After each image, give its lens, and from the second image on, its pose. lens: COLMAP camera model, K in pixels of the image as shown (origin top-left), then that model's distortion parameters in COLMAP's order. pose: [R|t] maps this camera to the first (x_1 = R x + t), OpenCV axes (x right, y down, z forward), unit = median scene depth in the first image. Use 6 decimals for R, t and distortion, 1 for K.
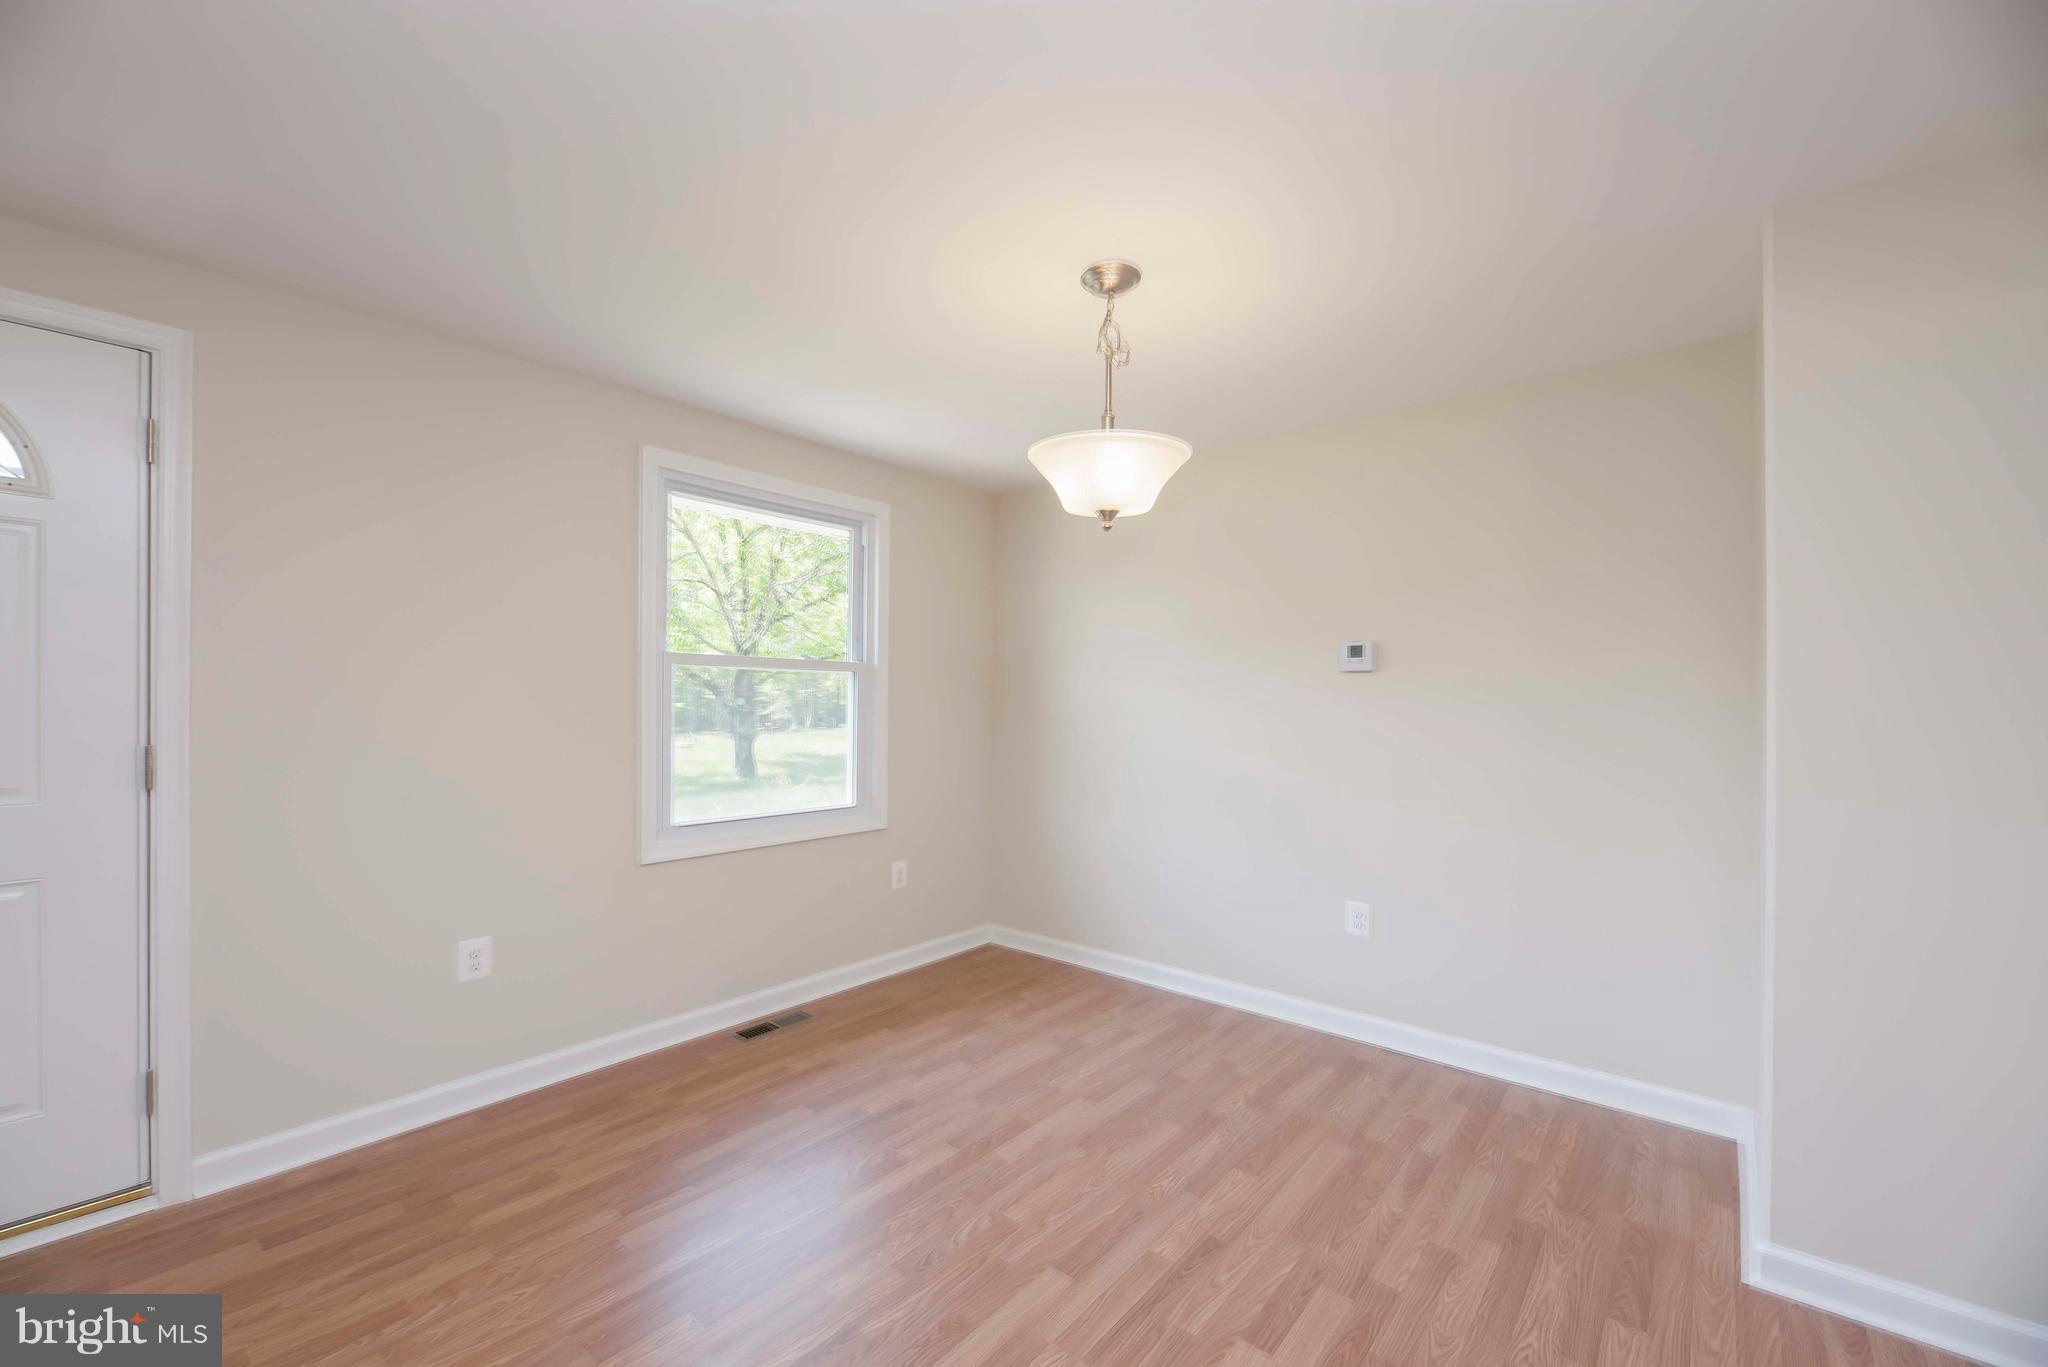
lens RADIAL K [[822.4, 0, 1023.7], [0, 822.4, 701.0], [0, 0, 1]] dist [-0.003643, -0.002123]
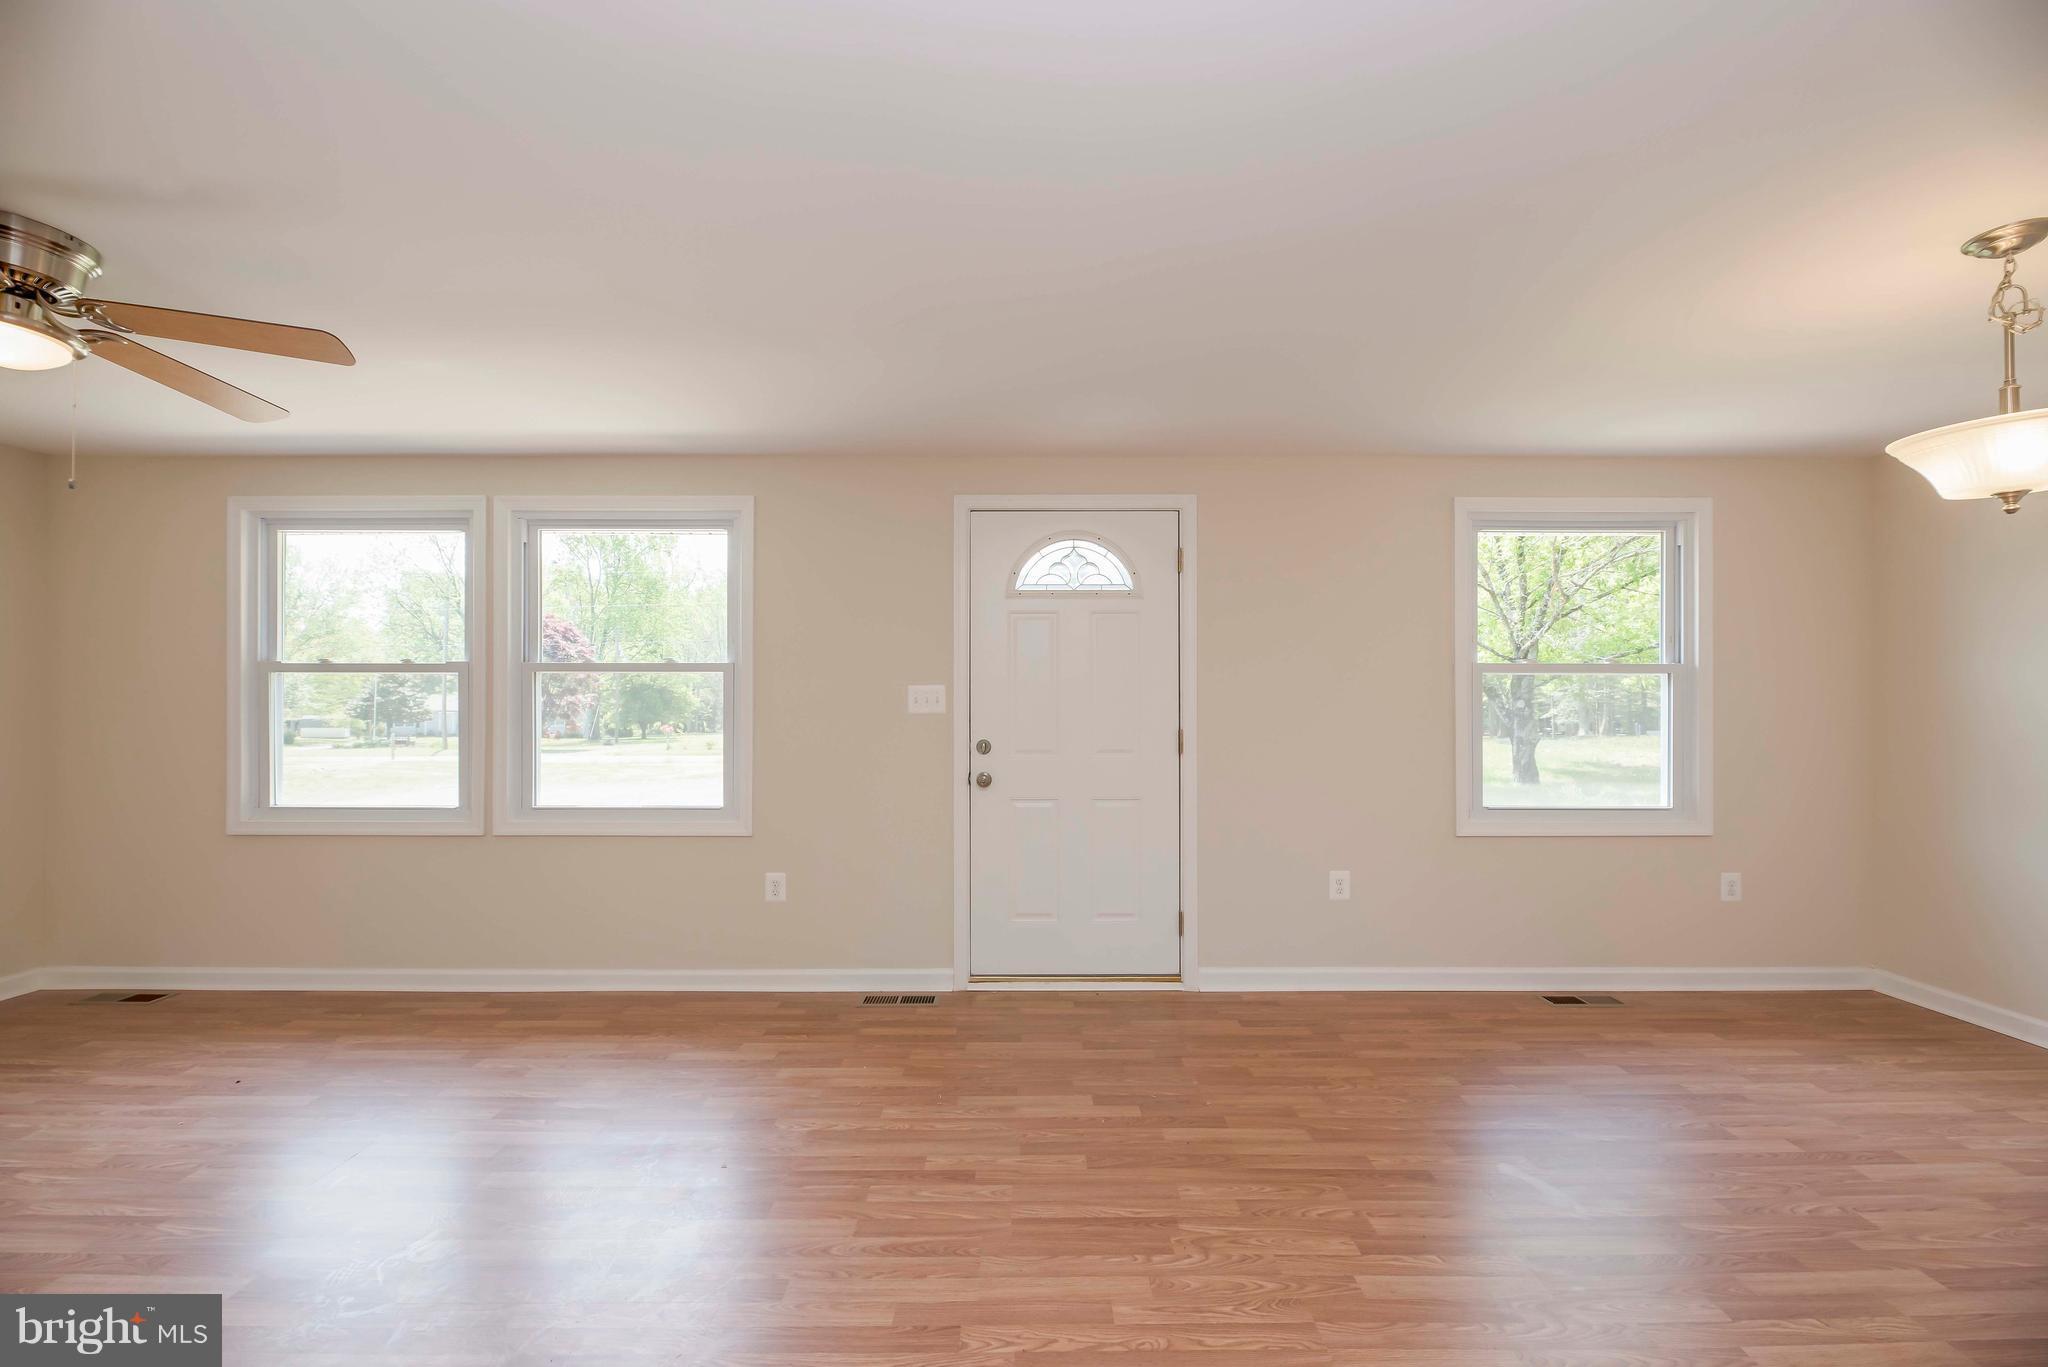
lens RADIAL K [[822.4, 0, 1021.4], [0, 822.4, 695.7], [0, 0, 1]] dist [-0.003643, -0.002123]
pose [[0.644519, -0.011447, -0.764503, 0.066155], [0.003650, 0.999923, -0.011894, 0.000528], [0.764580, 0.004875, 0.644511, -0.336474]]
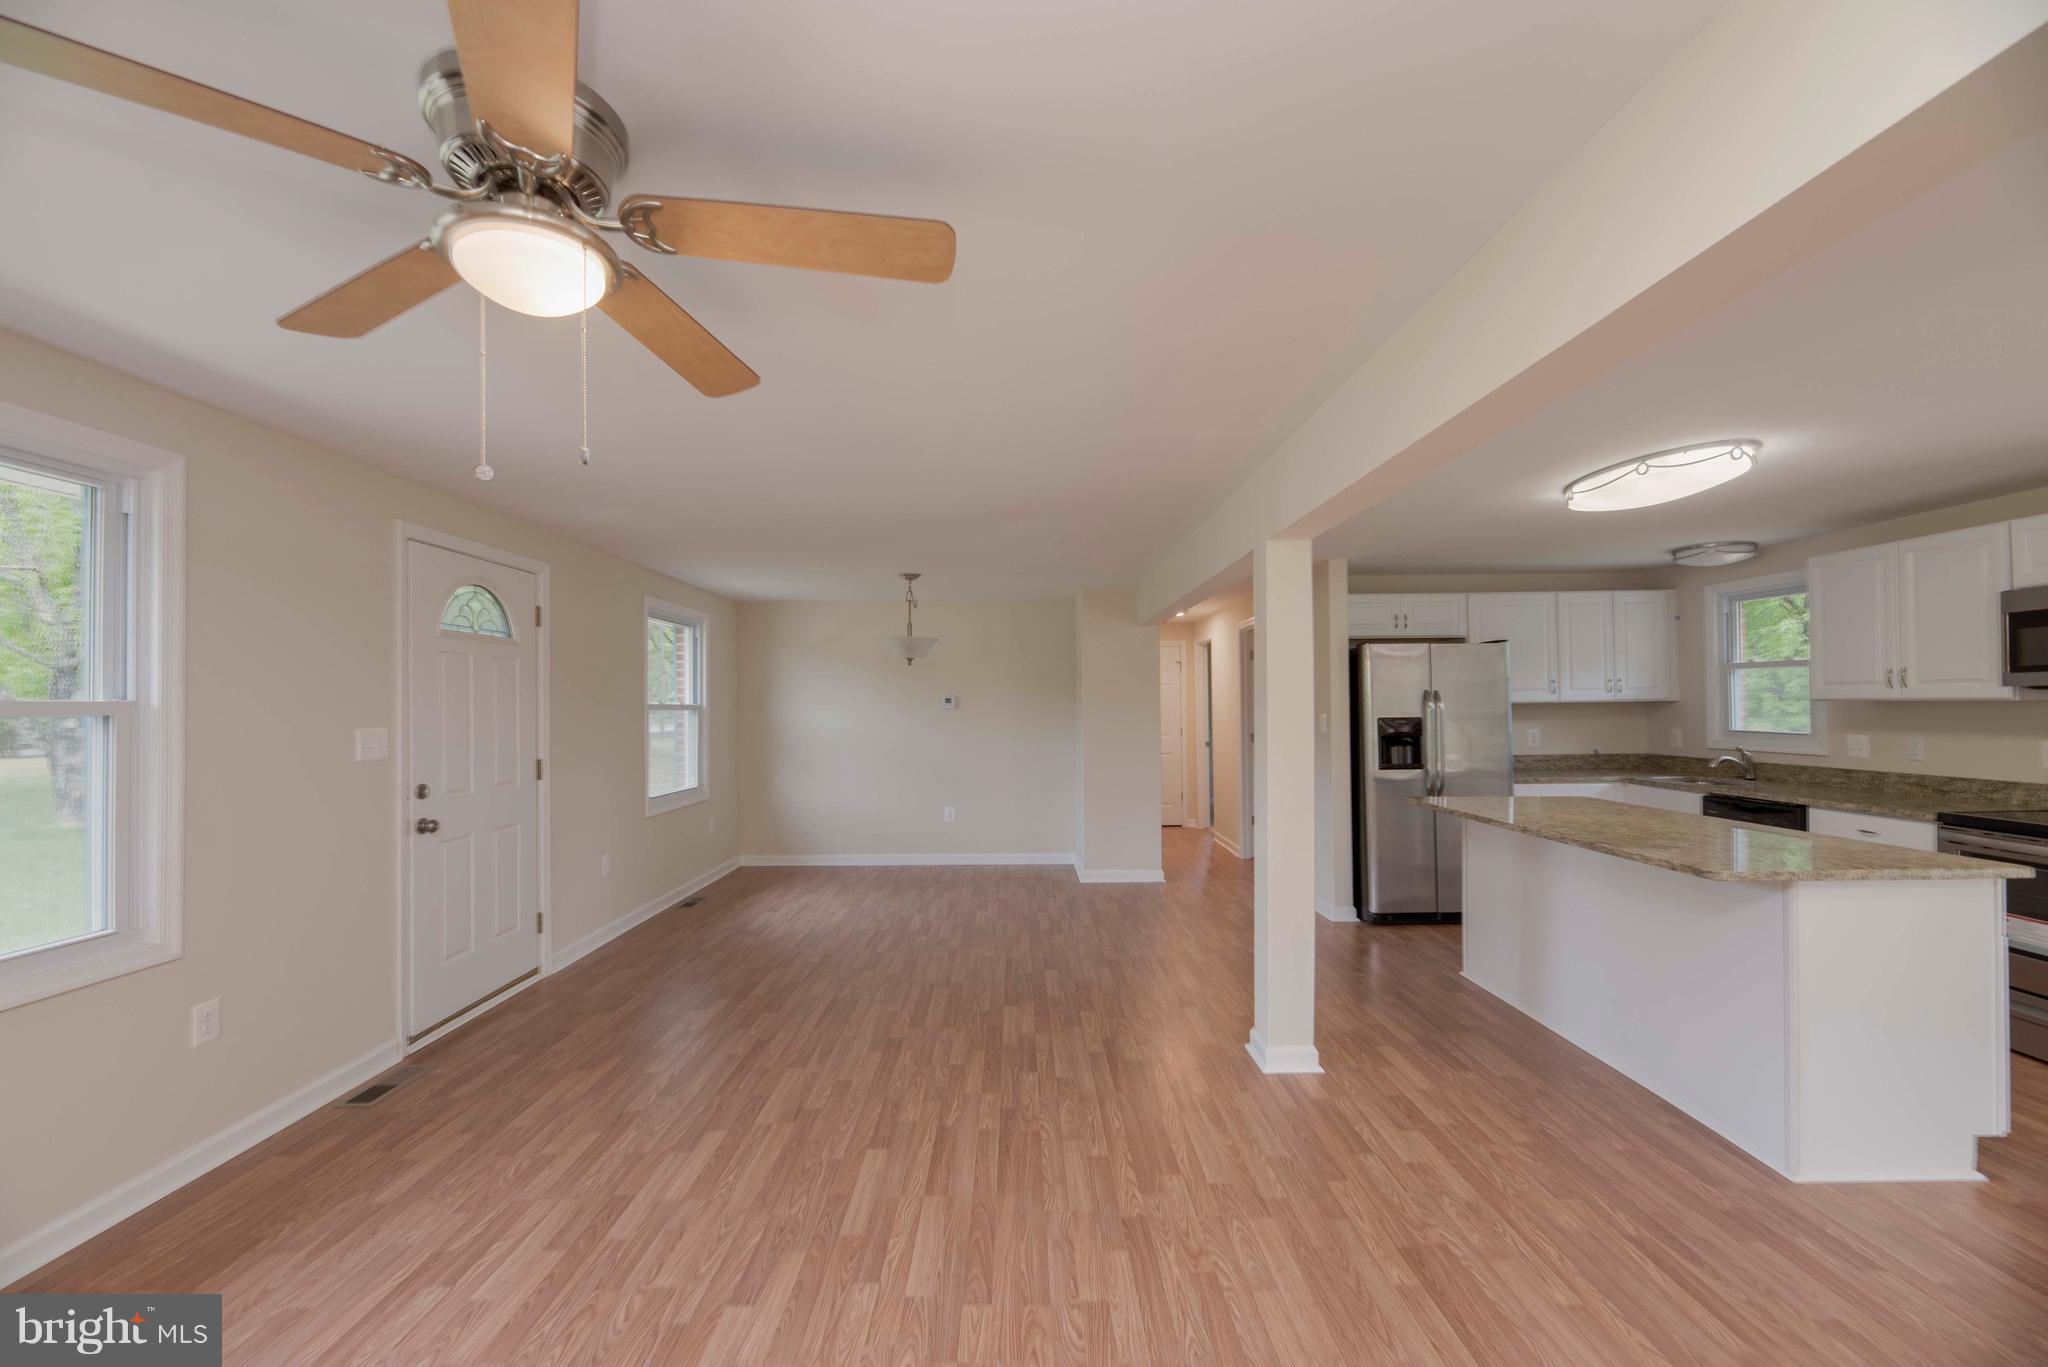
lens RADIAL K [[822.4, 0, 1029.3], [0, 822.4, 698.3], [0, 0, 1]] dist [-0.003643, -0.002123]
pose [[0.756650, -0.005983, 0.653792, -1.163507], [0.013193, 0.999894, -0.006119, -0.058303], [-0.653686, 0.013256, 0.756649, -1.131286]]
